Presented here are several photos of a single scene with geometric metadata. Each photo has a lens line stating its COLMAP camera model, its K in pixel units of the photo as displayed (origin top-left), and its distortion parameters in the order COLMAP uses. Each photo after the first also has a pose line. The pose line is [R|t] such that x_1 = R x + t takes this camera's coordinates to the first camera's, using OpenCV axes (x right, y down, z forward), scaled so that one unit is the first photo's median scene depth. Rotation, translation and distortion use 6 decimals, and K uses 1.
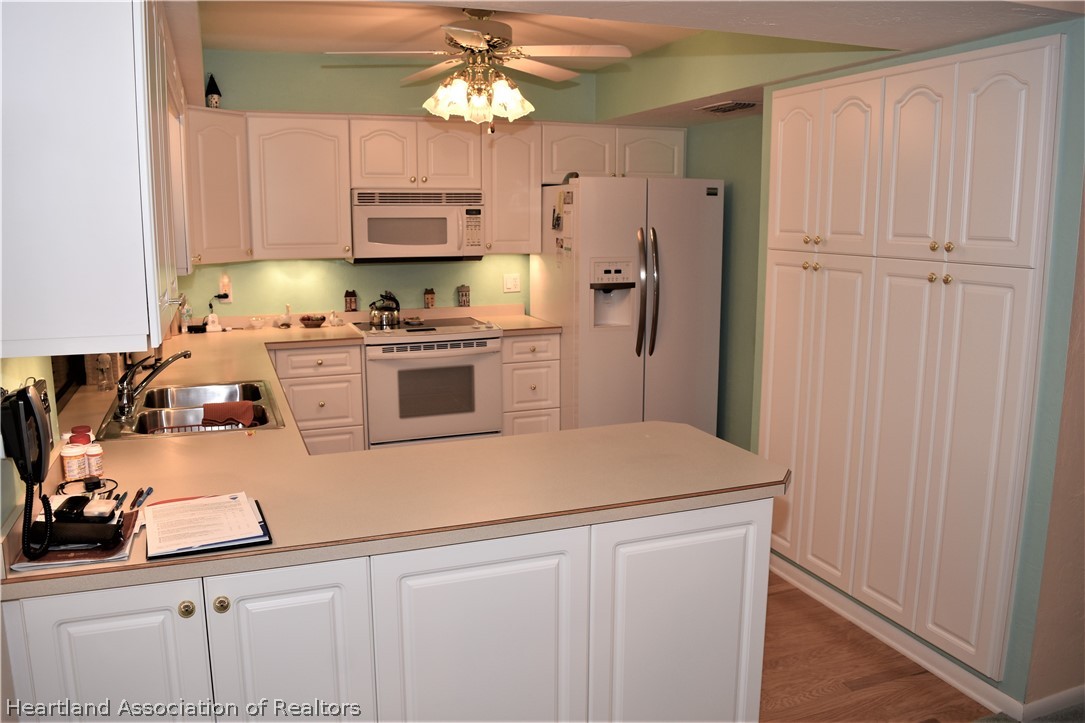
lens RADIAL K [[851.6, 0, 539.7], [0, 851.6, 357.8], [0, 0, 1]] dist [-0.086447, 0.001339]
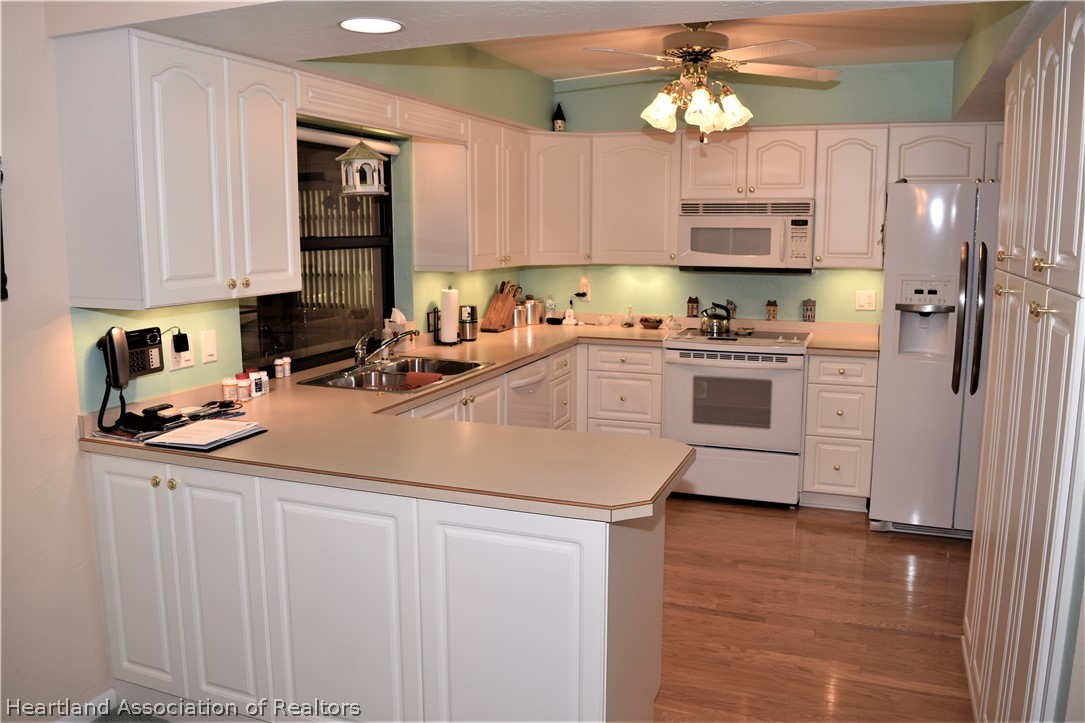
lens RADIAL K [[851.6, 0, 538.5], [0, 851.6, 358.9], [0, 0, 1]] dist [-0.086447, 0.001339]
pose [[0.739300, 0.103085, -0.665439, 0.357823], [-0.111291, 0.993328, 0.030235, -0.015000], [0.664115, 0.051705, 0.745840, 0.103231]]
